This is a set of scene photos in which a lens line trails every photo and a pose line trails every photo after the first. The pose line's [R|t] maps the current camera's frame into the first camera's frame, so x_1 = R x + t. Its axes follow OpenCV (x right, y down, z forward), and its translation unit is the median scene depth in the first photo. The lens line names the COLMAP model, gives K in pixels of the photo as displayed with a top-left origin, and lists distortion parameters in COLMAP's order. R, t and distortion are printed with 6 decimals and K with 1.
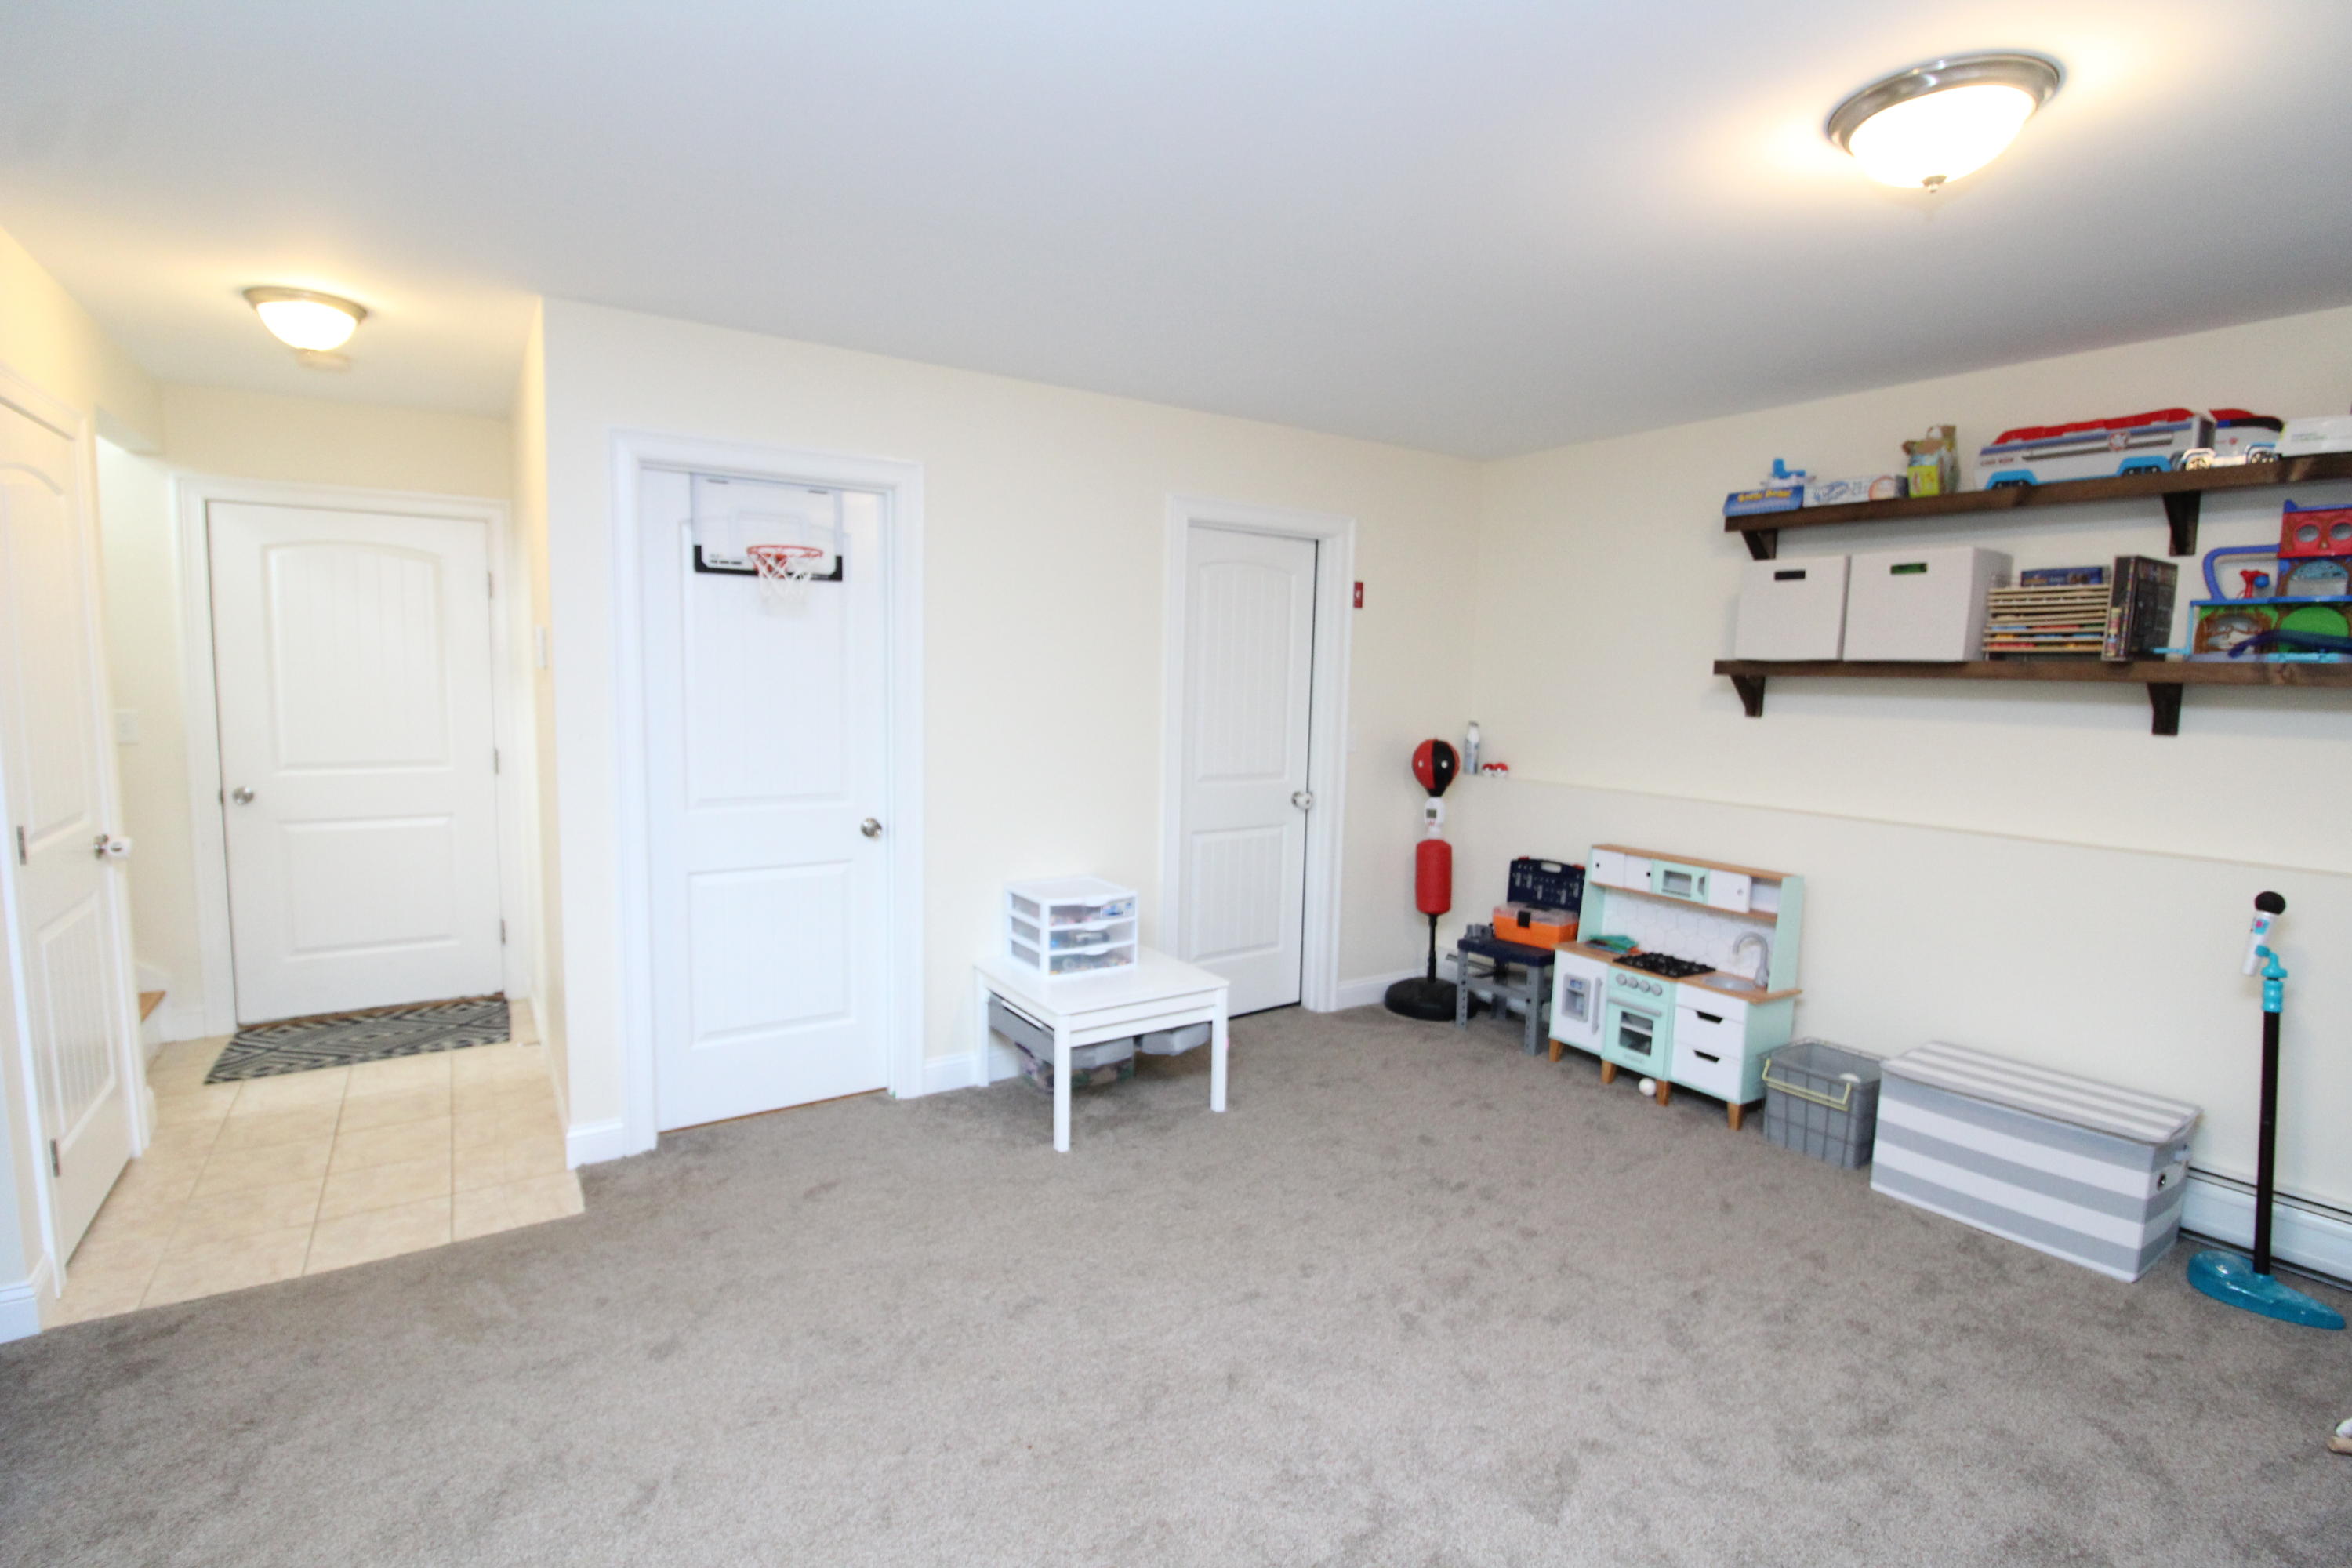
lens RADIAL K [[1087.6, 0, 1151.4], [0, 1087.6, 770.3], [0, 0, 1]] dist [-0.001057, -0.012685]
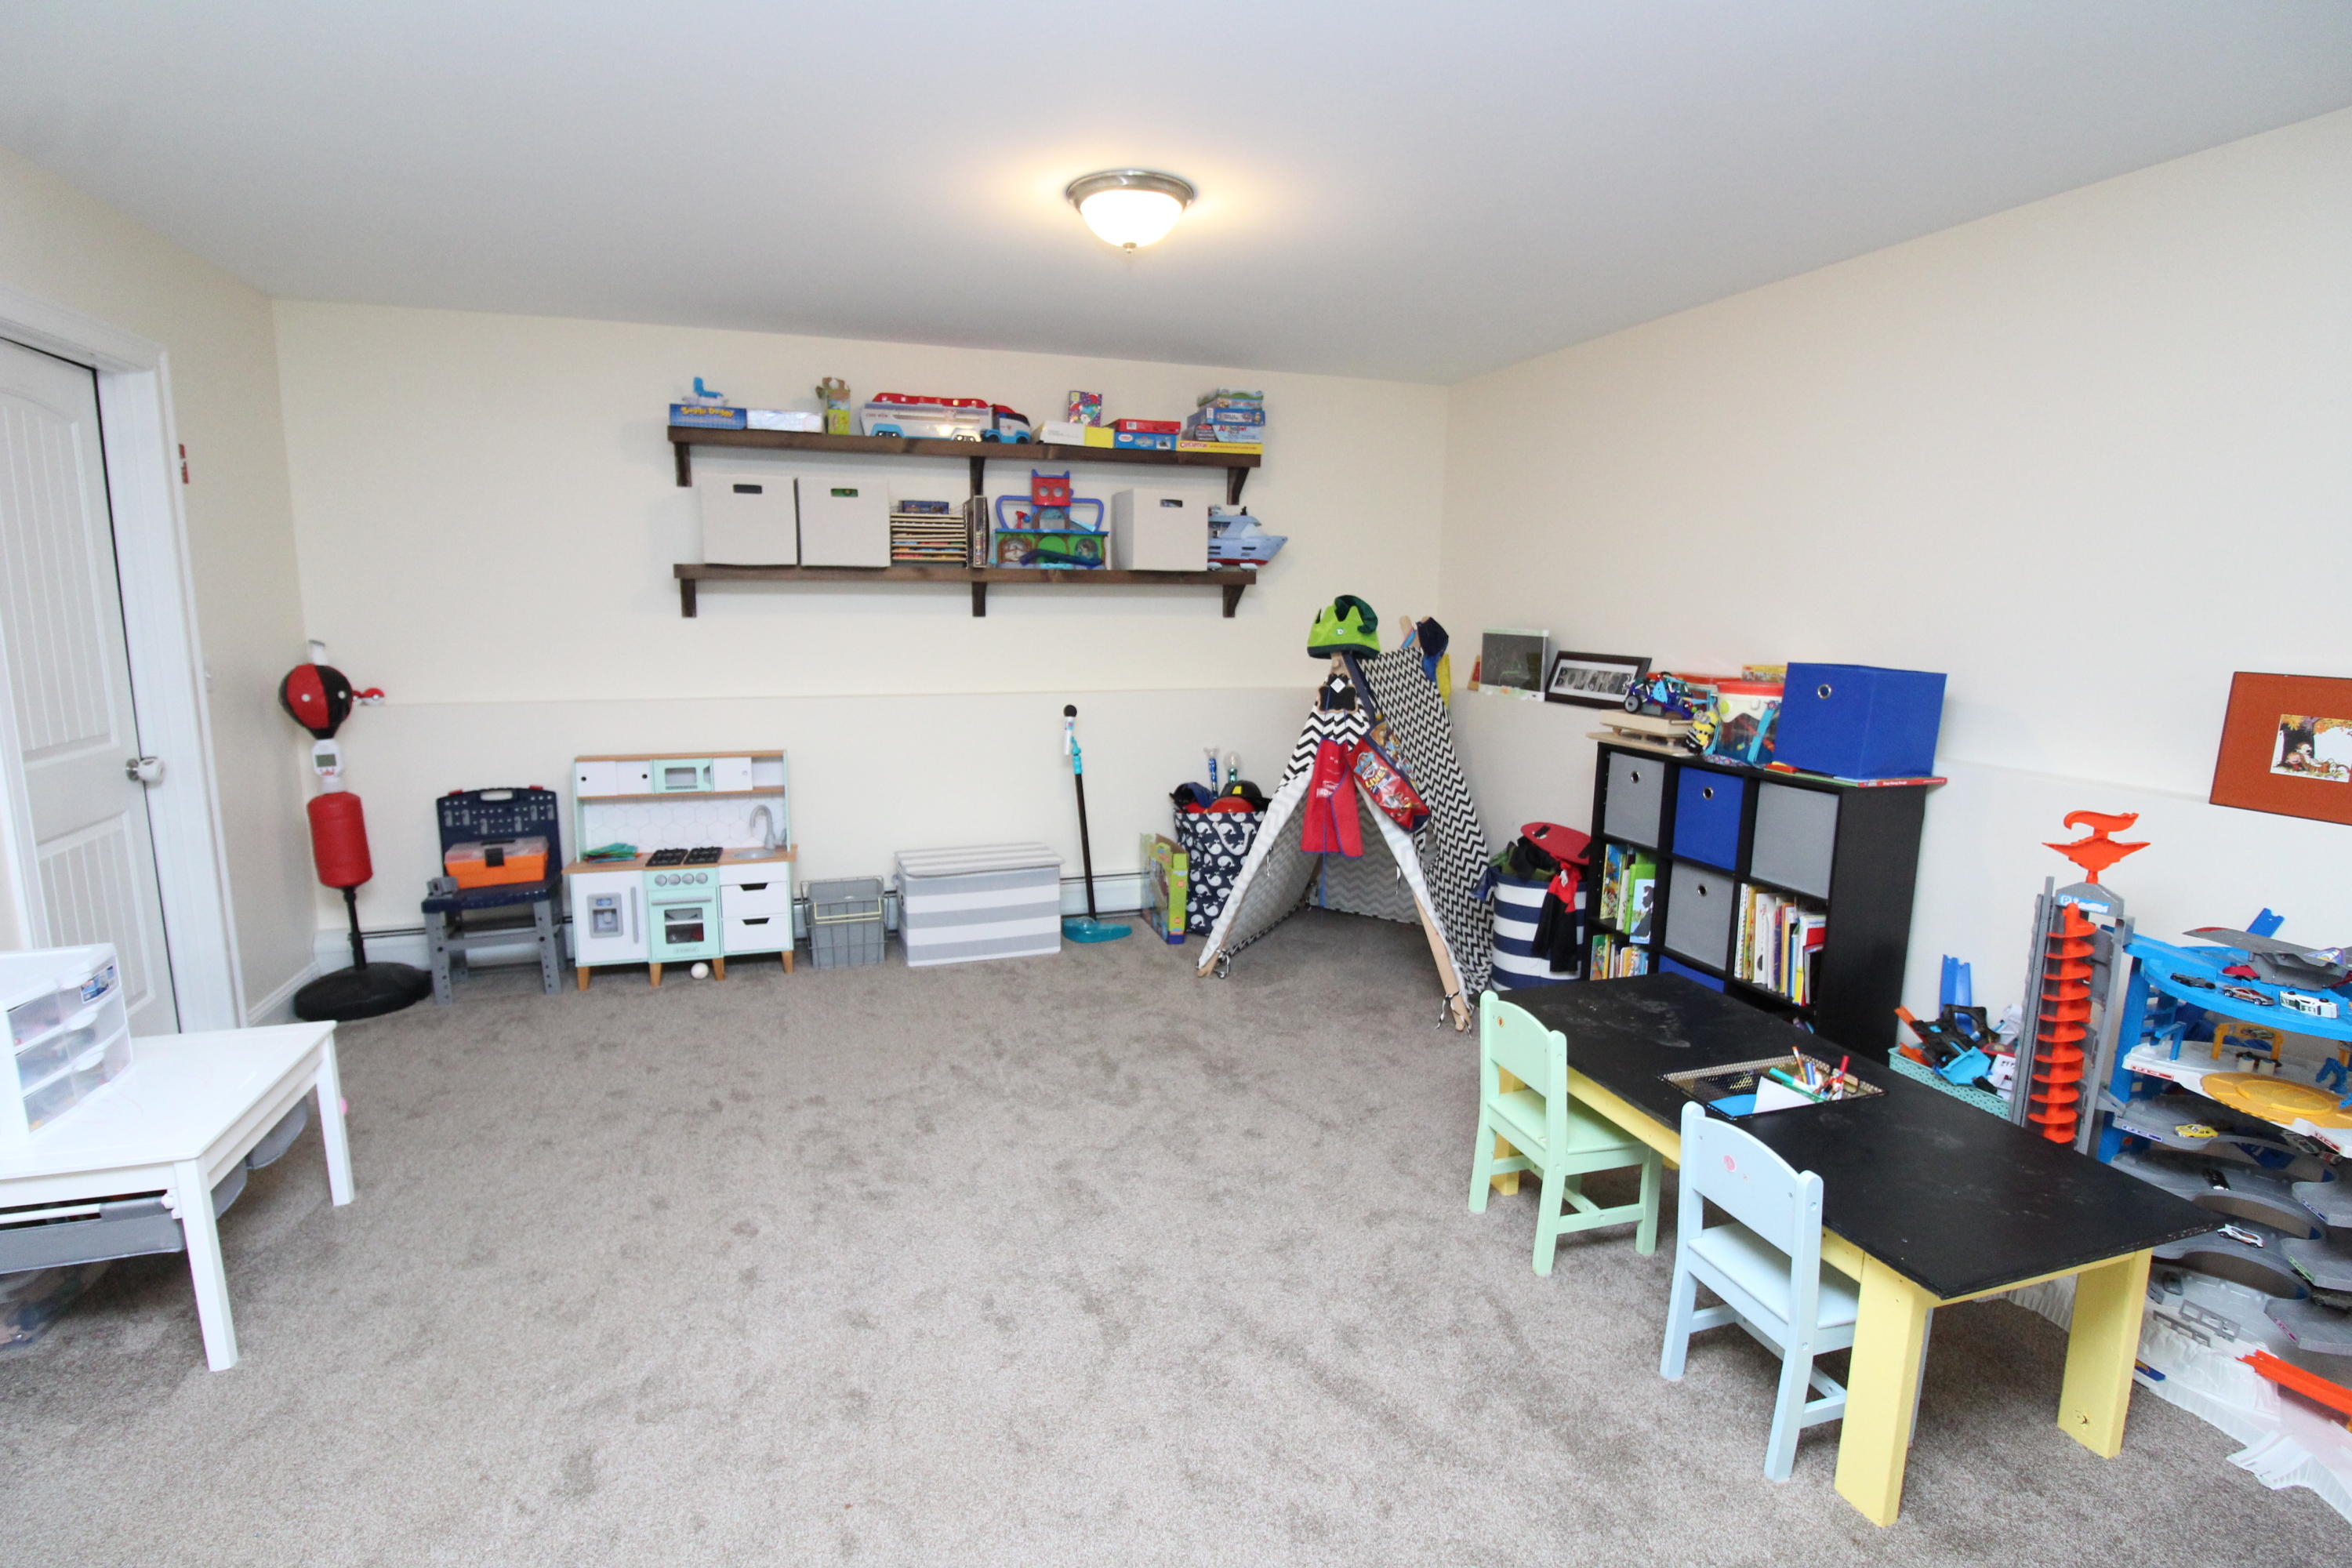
lens RADIAL K [[1087.6, 0, 1151.4], [0, 1087.6, 770.3], [0, 0, 1]] dist [-0.001057, -0.012685]
pose [[0.258170, -0.167506, 0.951467, -0.427642], [0.087158, 0.984877, 0.149738, -0.023011], [-0.962160, 0.044270, 0.268865, 0.298432]]
